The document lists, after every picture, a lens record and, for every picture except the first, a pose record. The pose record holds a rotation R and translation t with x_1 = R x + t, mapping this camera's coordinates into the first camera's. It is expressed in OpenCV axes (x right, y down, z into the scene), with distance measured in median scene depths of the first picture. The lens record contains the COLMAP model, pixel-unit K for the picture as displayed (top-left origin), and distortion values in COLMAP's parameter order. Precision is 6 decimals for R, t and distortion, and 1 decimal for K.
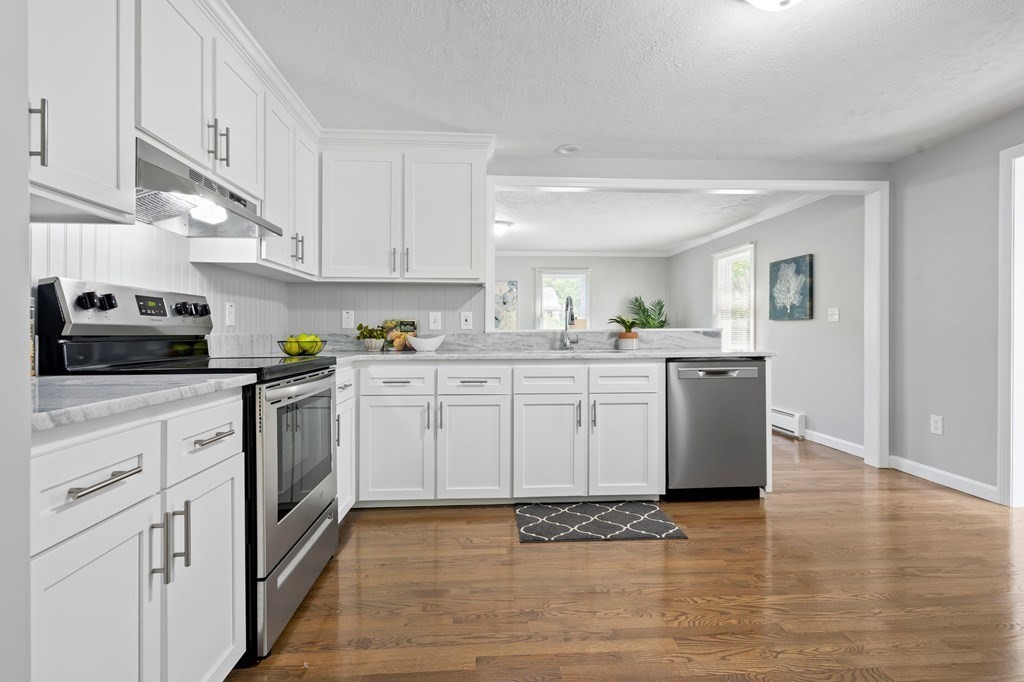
lens RADIAL K [[471.4, 0, 509.1], [0, 471.4, 329.4], [0, 0, 1]] dist [-0.000597, 0.000151]
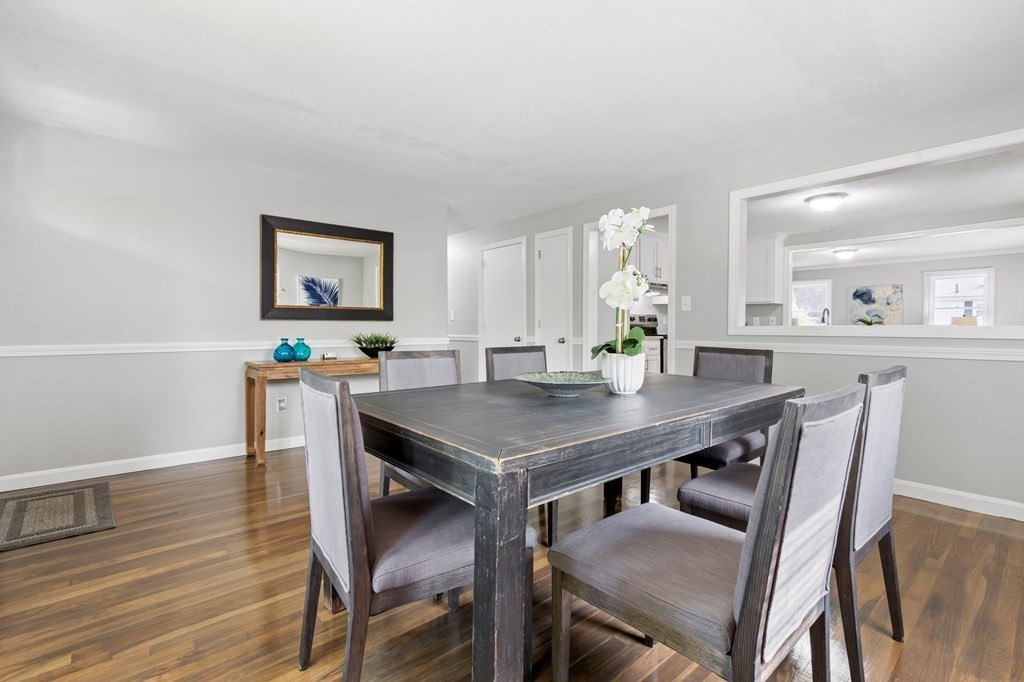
lens RADIAL K [[464.2, 0, 508.0], [0, 464.2, 345.7], [0, 0, 1]] dist [0.000240, 0.000182]
pose [[0.596914, 0.033771, -0.801594, 0.971022], [-0.000738, 0.999136, 0.041543, 0.005342], [0.802305, -0.024206, 0.596423, -1.276298]]
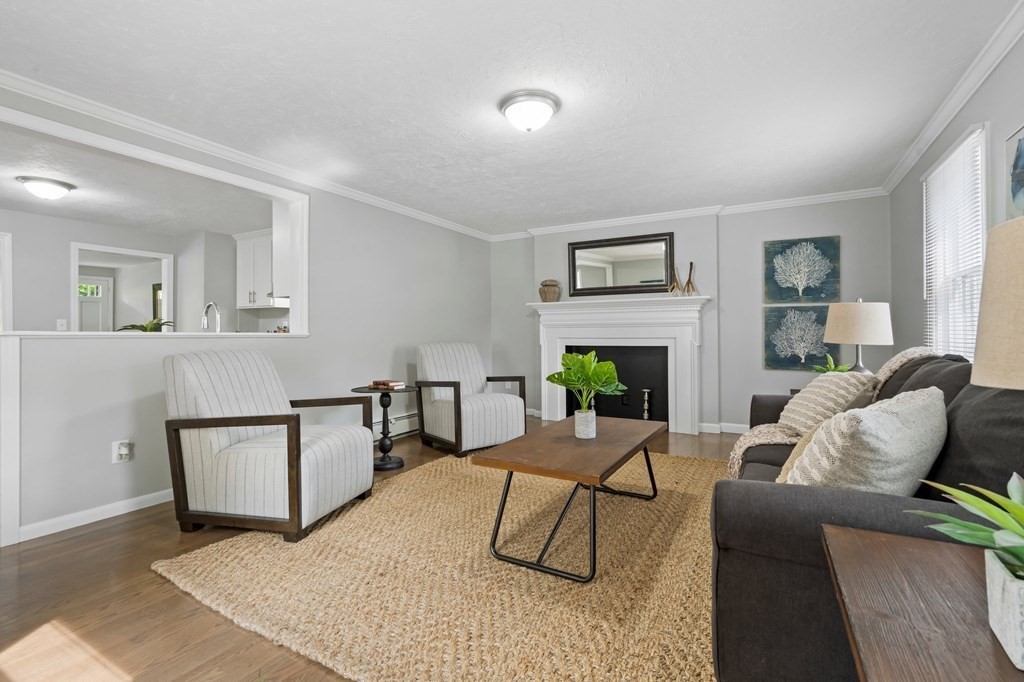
lens RADIAL K [[471.4, 0, 509.1], [0, 471.4, 329.4], [0, 0, 1]] dist [-0.000597, 0.000151]
pose [[-0.546256, -0.004001, -0.837609, 0.746547], [0.003671, 0.999968, -0.007171, 0.003176], [0.837610, -0.006992, -0.546223, 2.432191]]
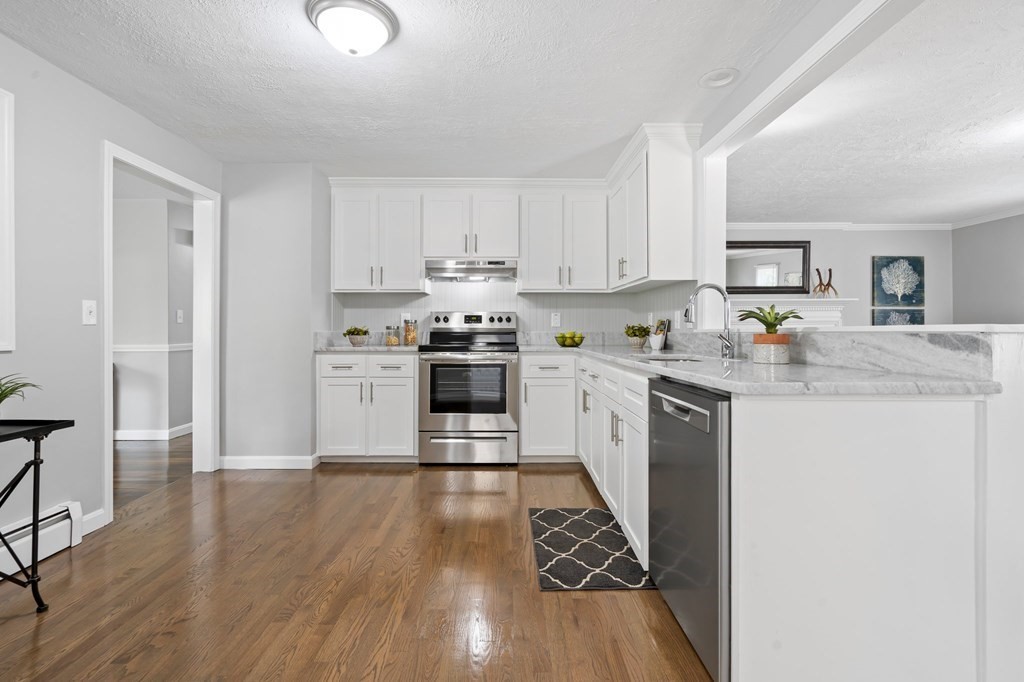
lens RADIAL K [[471.6, 0, 511.2], [0, 471.6, 326.4], [0, 0, 1]] dist [0.000774, 0.000571]
pose [[-0.046535, -0.006487, -0.998896, 0.986719], [0.002494, 0.999975, -0.006610, 0.000859], [0.998914, -0.002798, -0.046518, 0.824254]]
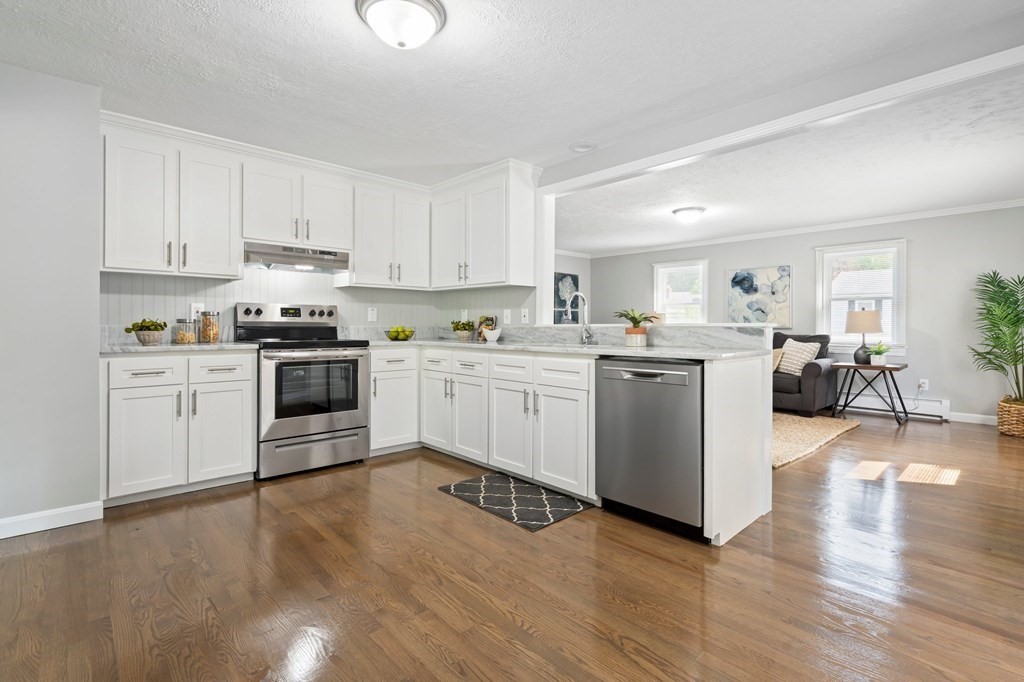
lens RADIAL K [[477.2, 0, 512.6], [0, 477.2, 324.4], [0, 0, 1]] dist [0.000666, 0.000009]
pose [[0.634418, 0.002337, -0.772987, 0.950634], [-0.001645, 0.999997, 0.001673, -0.000817], [0.772989, 0.000210, 0.634420, 0.266507]]
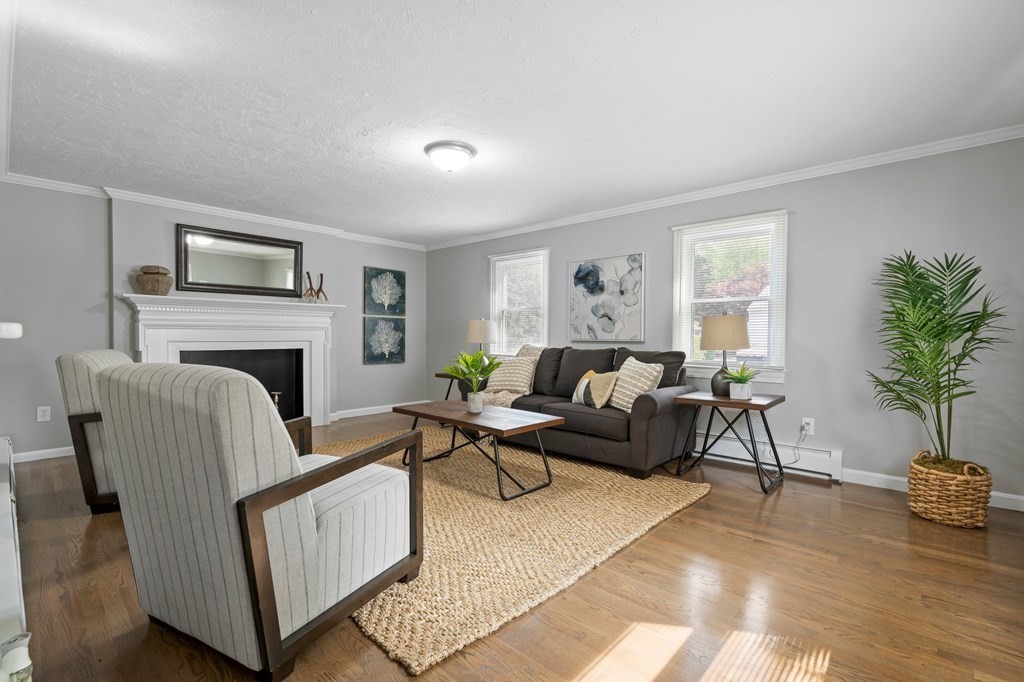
lens RADIAL K [[464.2, 0, 508.0], [0, 464.2, 345.7], [0, 0, 1]] dist [0.000240, 0.000182]
pose [[0.693179, 0.018024, -0.720540, 0.856708], [-0.004287, 0.999773, 0.020885, 0.001476], [0.720753, -0.011388, 0.693098, 1.293244]]
